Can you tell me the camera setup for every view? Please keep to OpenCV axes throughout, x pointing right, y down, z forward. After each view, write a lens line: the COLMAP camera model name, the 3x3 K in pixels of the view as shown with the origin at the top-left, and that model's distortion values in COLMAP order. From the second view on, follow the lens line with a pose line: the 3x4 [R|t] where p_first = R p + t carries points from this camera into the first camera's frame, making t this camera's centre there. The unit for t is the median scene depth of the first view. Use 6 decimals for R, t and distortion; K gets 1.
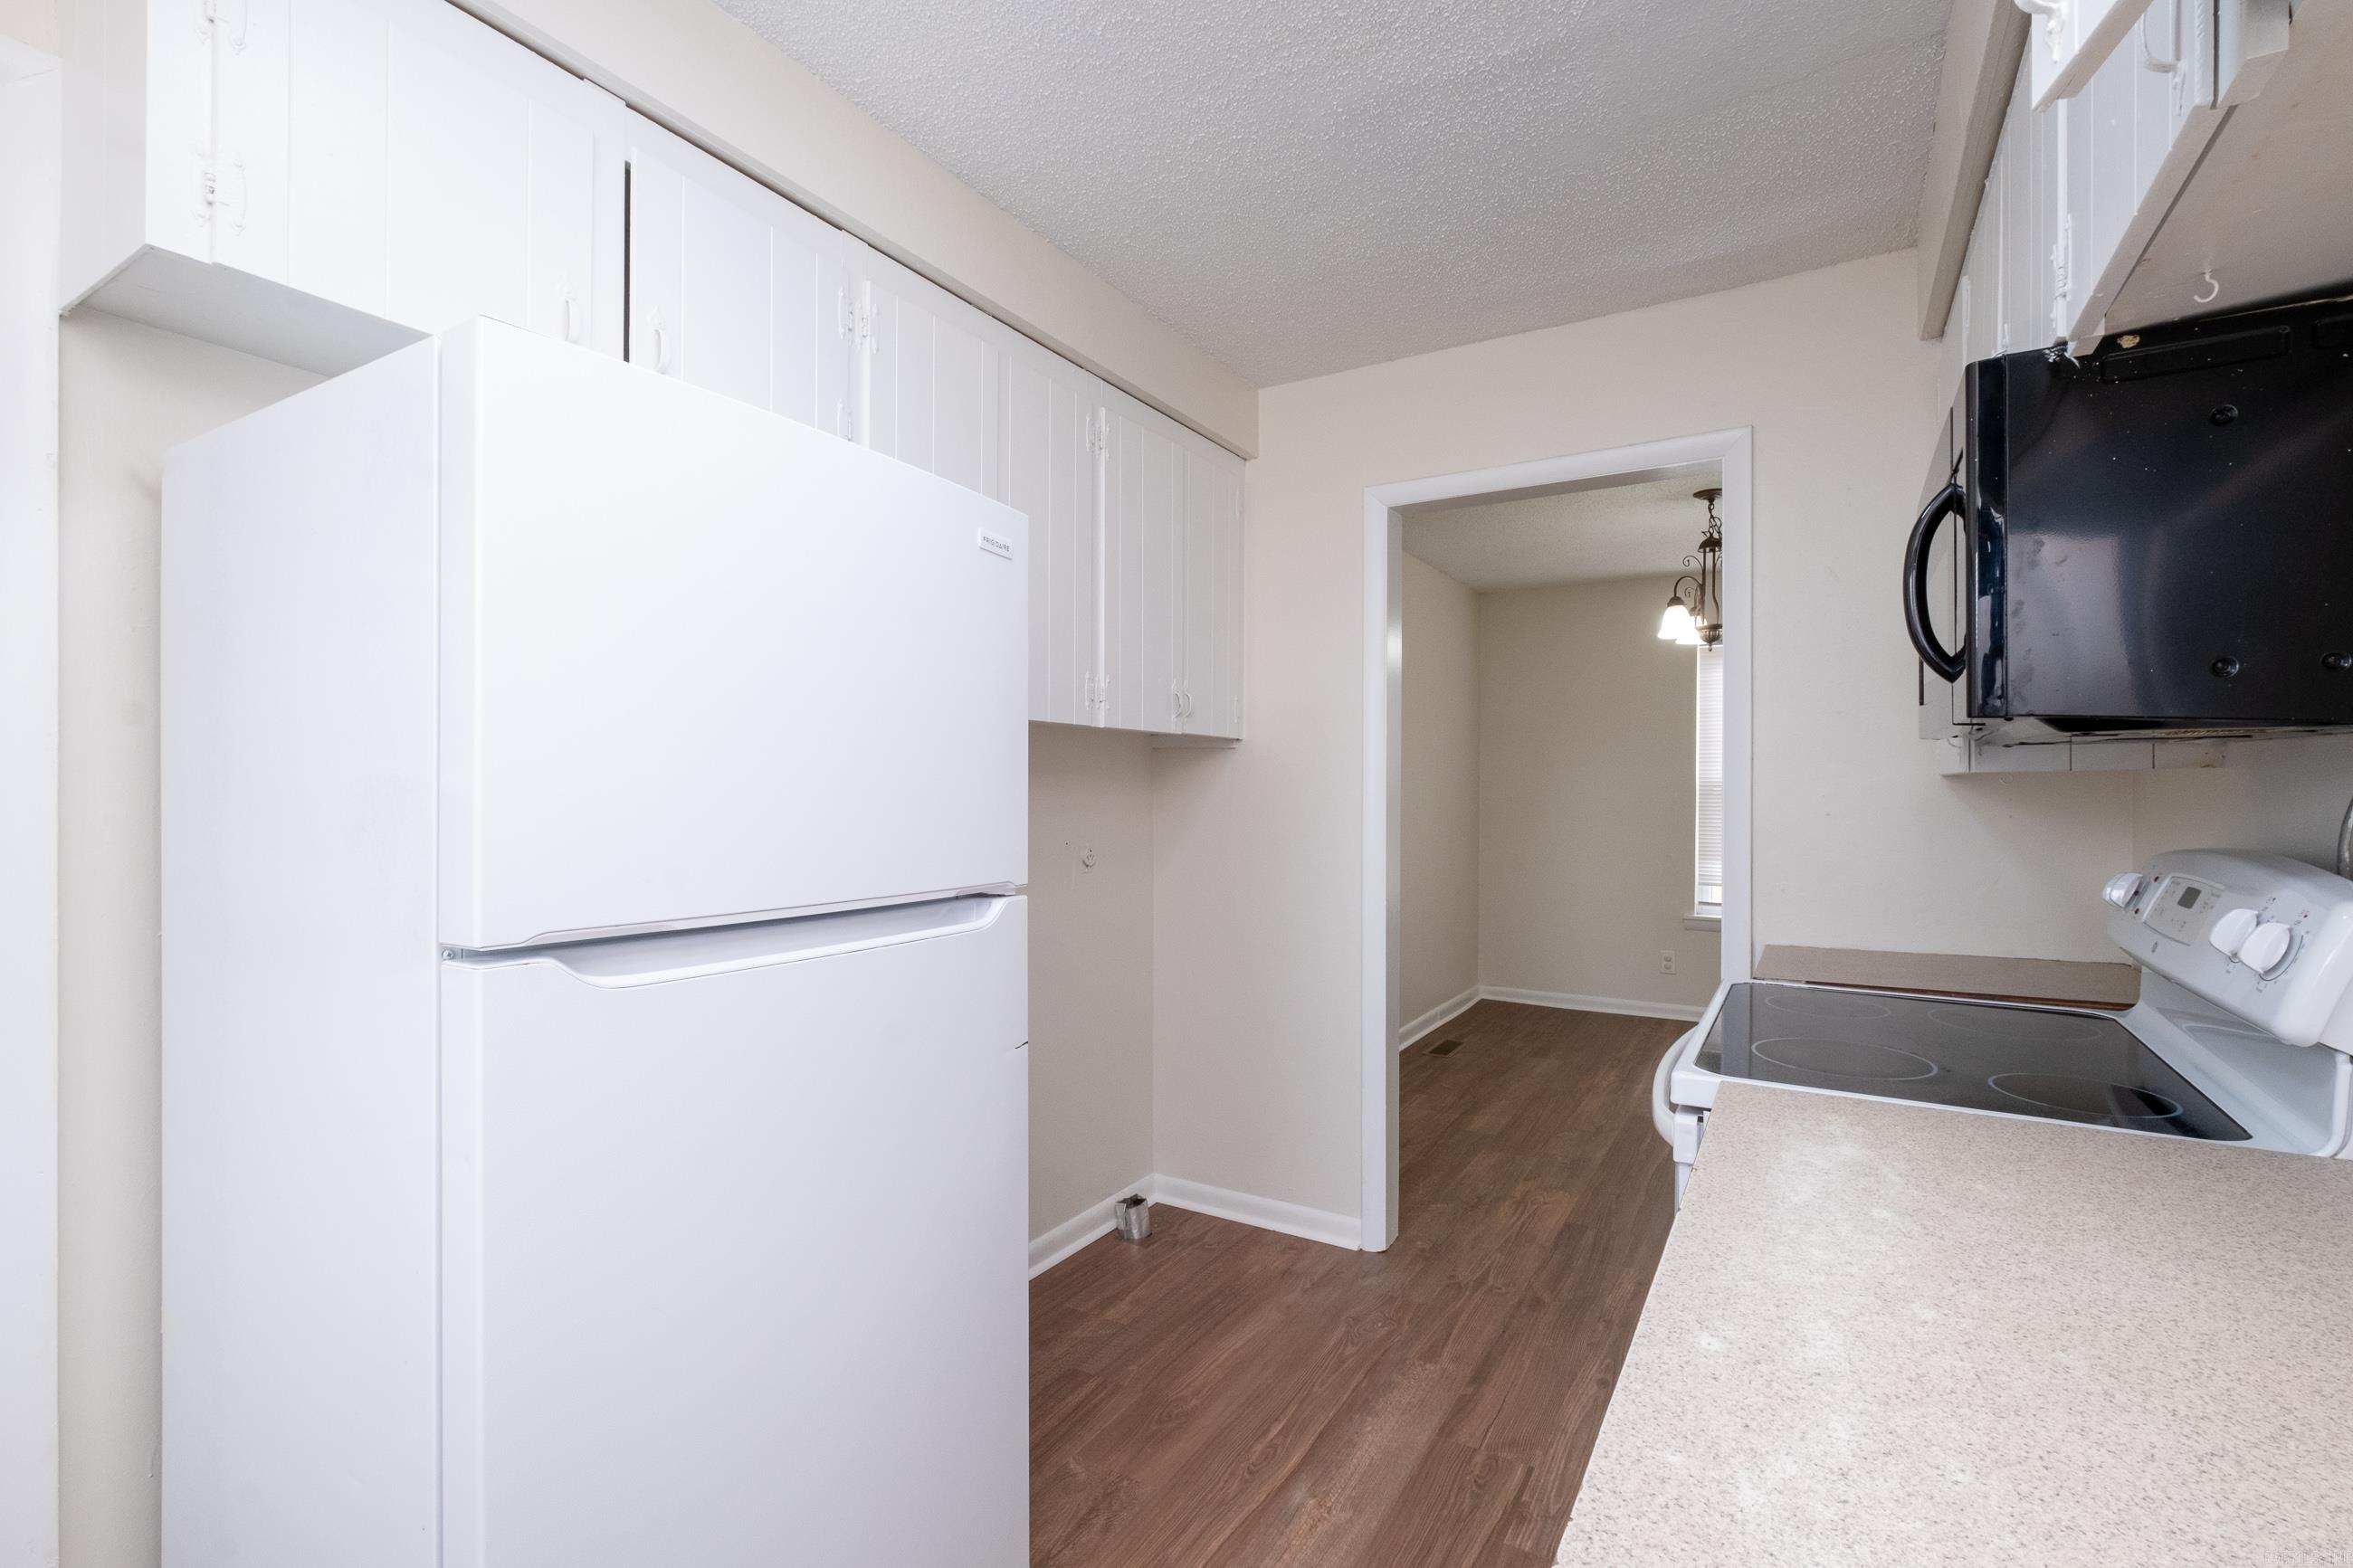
lens RADIAL K [[1059.2, 0, 1185.2], [0, 1059.2, 792.8], [0, 0, 1]] dist [-0.002960, -0.001082]
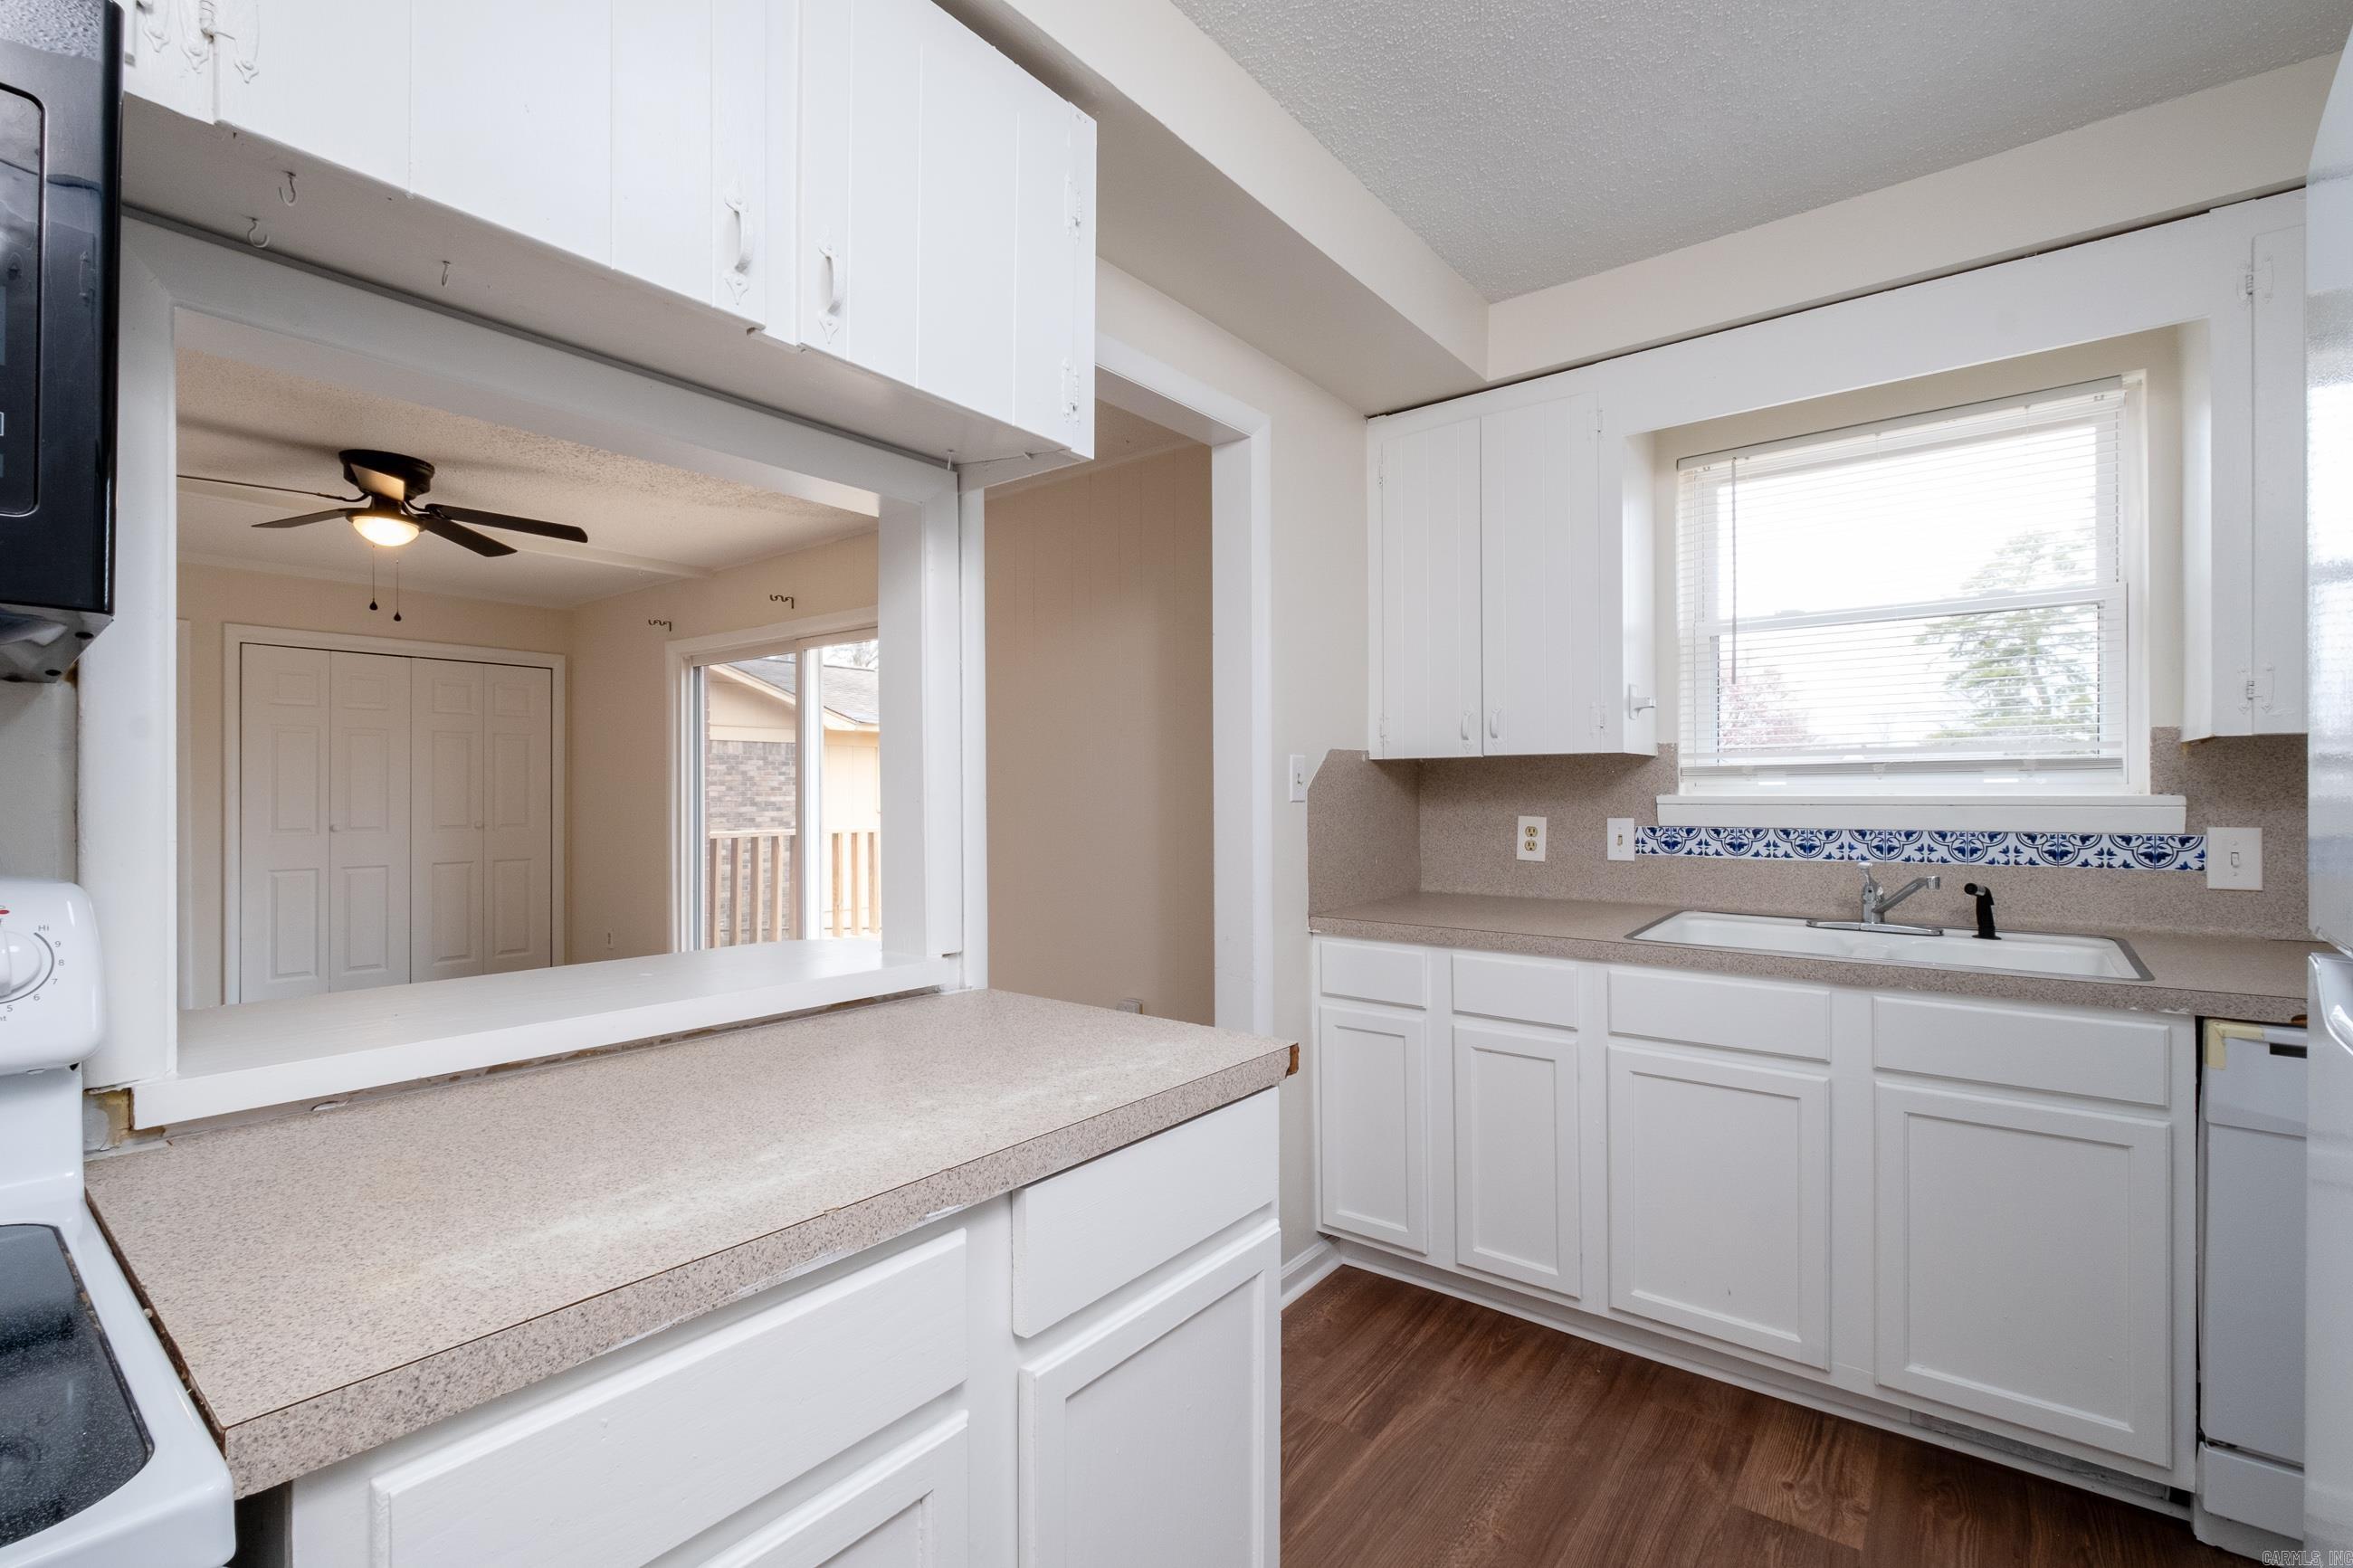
lens RADIAL K [[1042.8, 0, 1167.6], [0, 1042.8, 793.2], [0, 0, 1]] dist [-0.003827, -0.000570]
pose [[-0.991766, 0.002146, 0.128044, 0.043516], [0.002608, 0.999991, 0.003444, 0.011261], [-0.128035, 0.003749, -0.991763, 0.654689]]
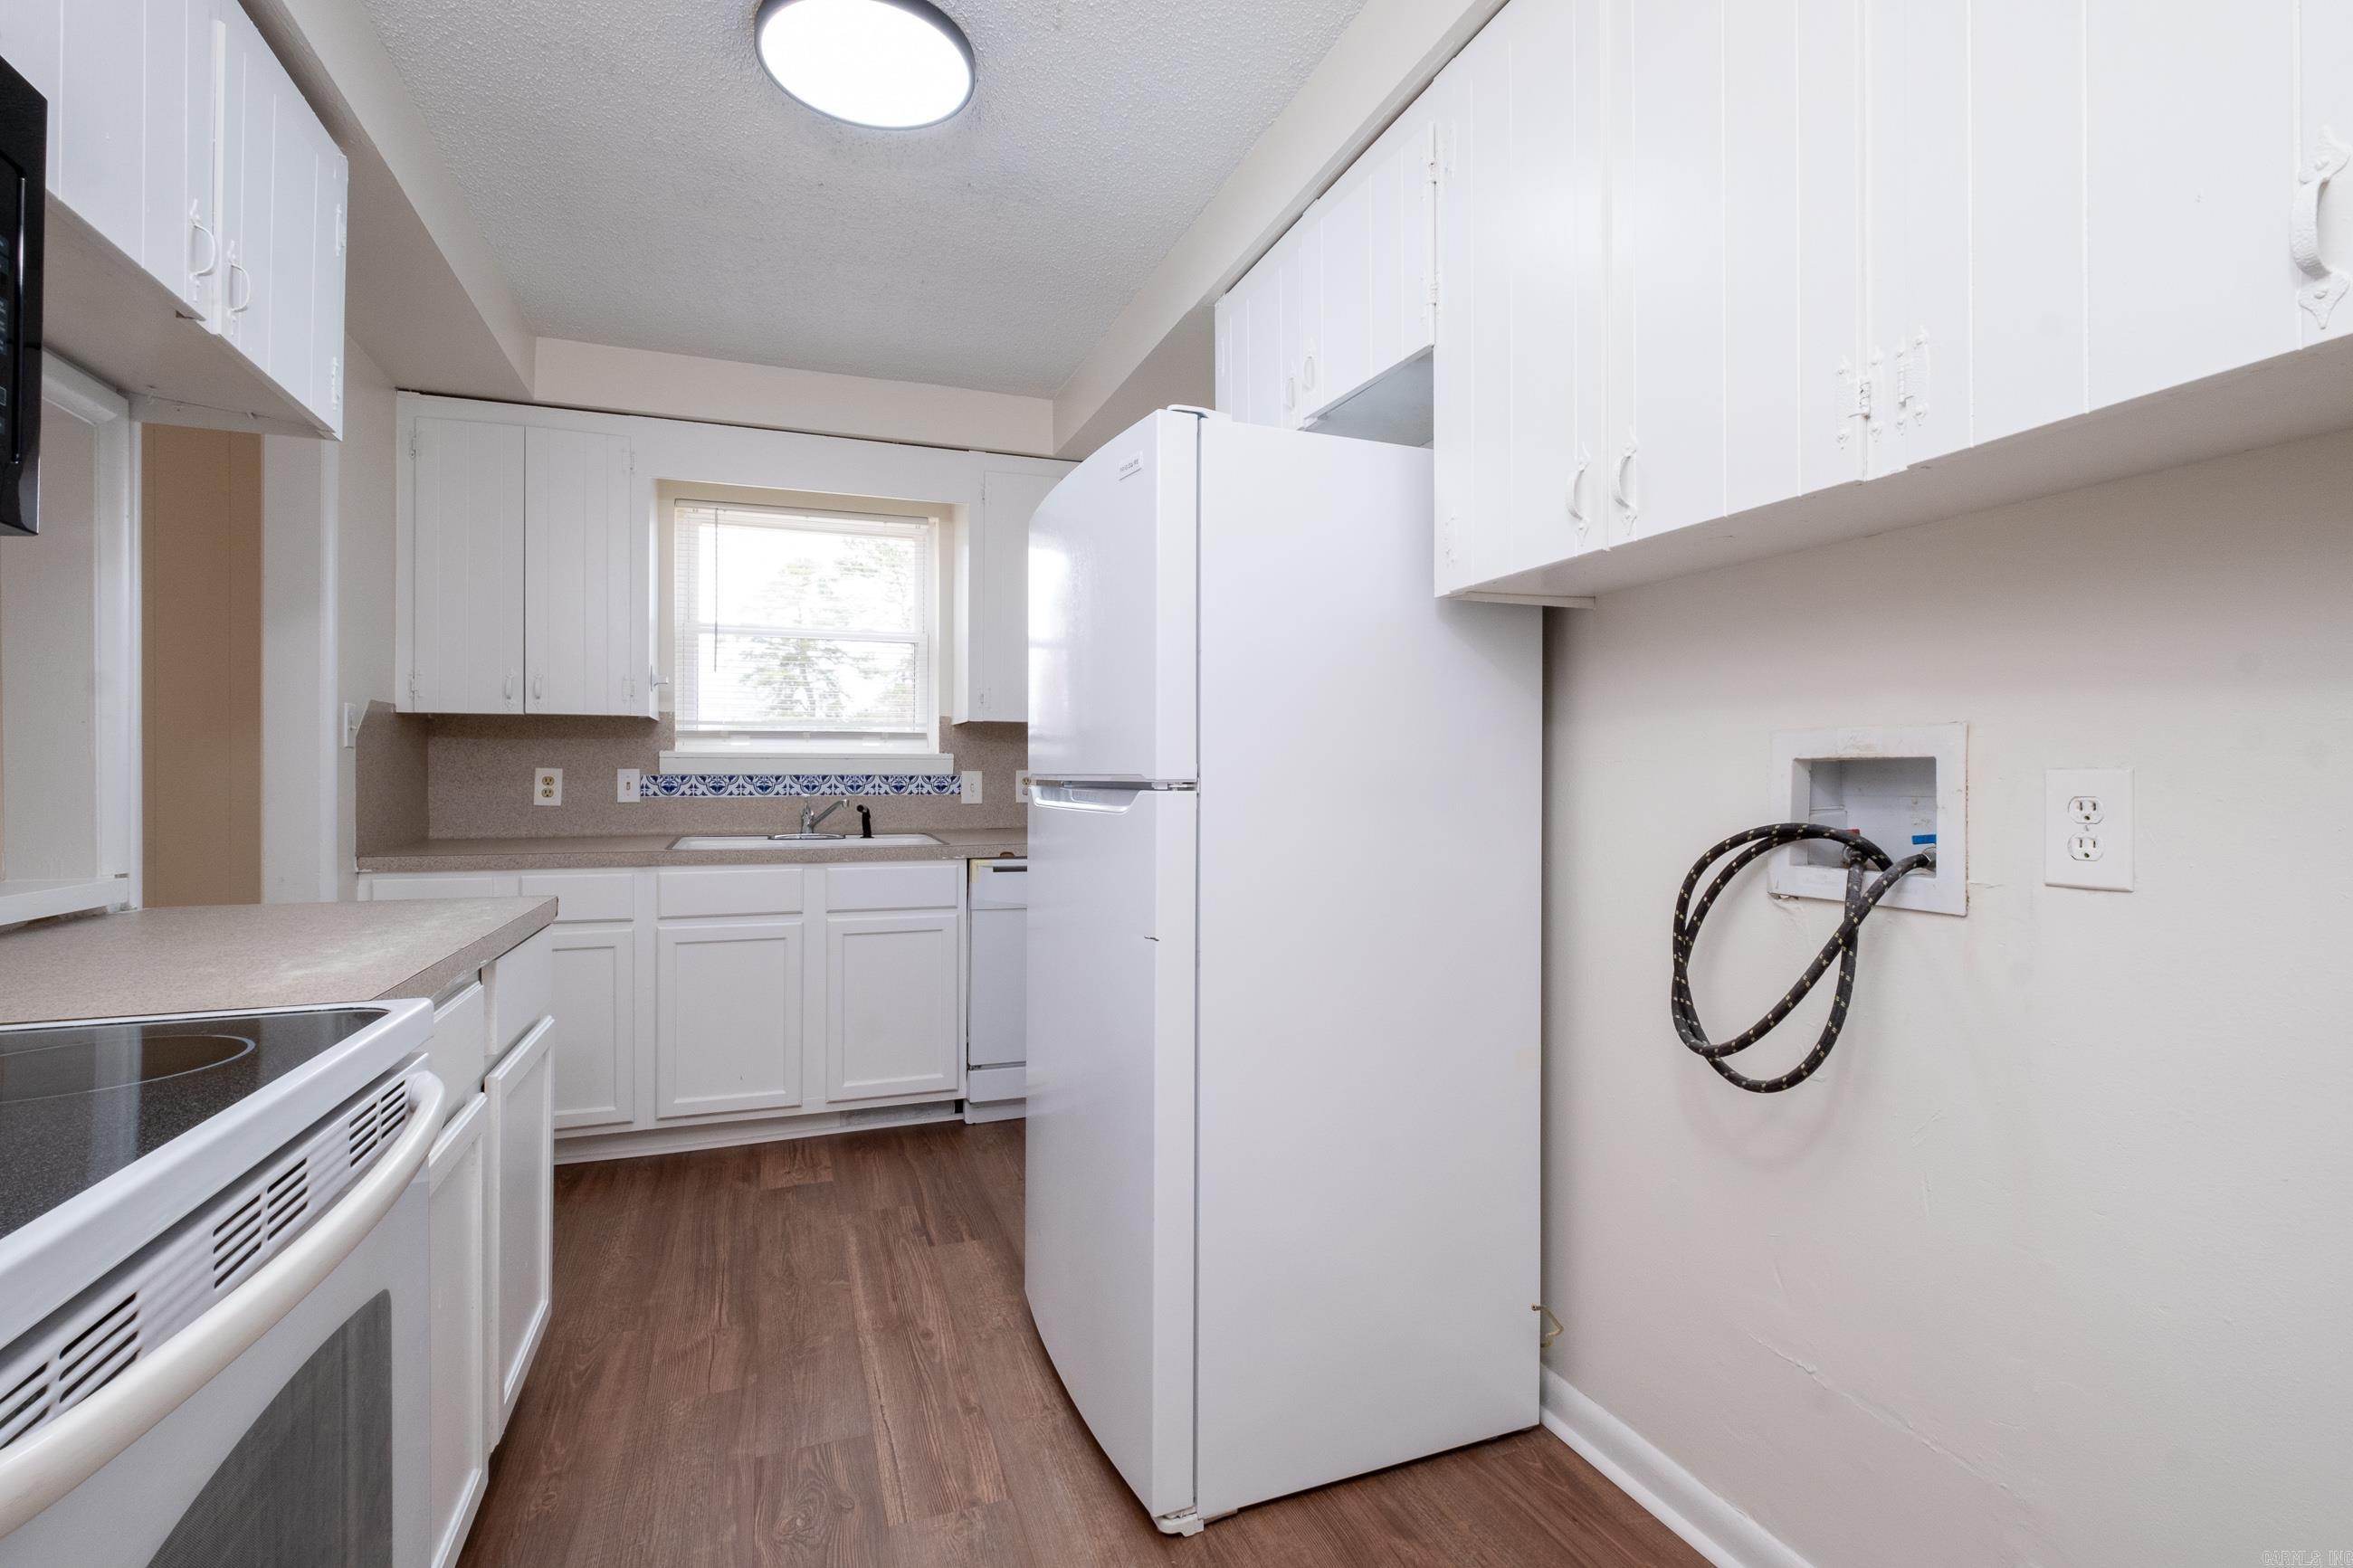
lens RADIAL K [[1105.3, 0, 1174.6], [0, 1105.3, 776.4], [0, 0, 1]] dist [-0.001223, -0.000183]
pose [[-0.625234, -0.003892, -0.780427, 0.381725], [-0.003897, 0.999991, -0.001865, 0.049677], [0.780427, 0.001876, -0.625244, 0.973921]]
